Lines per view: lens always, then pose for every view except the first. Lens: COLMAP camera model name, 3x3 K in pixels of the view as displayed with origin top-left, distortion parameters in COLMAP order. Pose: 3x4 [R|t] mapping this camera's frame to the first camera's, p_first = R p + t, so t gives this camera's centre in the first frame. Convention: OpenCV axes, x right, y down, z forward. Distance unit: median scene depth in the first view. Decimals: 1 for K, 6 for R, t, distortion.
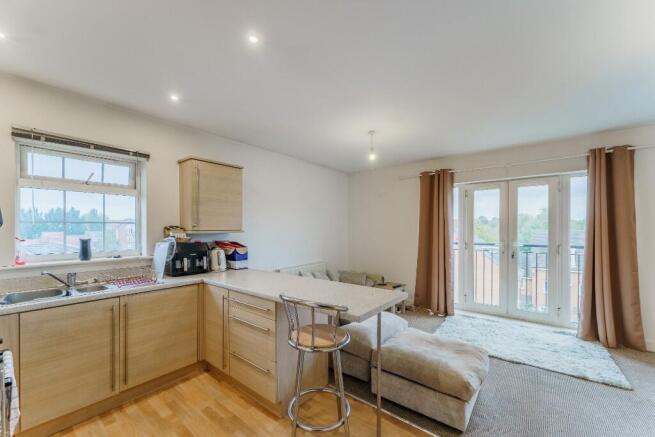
lens RADIAL K [[271.7, 0, 317.0], [0, 271.7, 234.1], [0, 0, 1]] dist [0.000695, -0.000112]
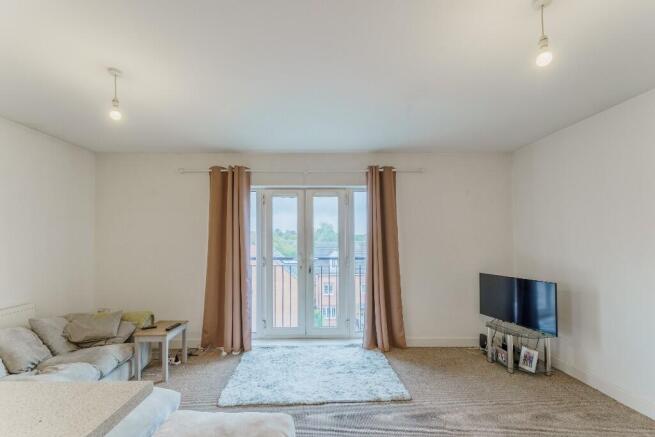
lens RADIAL K [[317.8, 0, 329.7], [0, 317.8, 231.7], [0, 0, 1]] dist [0.001923, 0.000092]
pose [[0.760495, 0.015639, 0.649156, 0.071440], [0.013951, 0.999086, -0.040412, -0.007169], [-0.649194, 0.039790, 0.759581, 0.135788]]
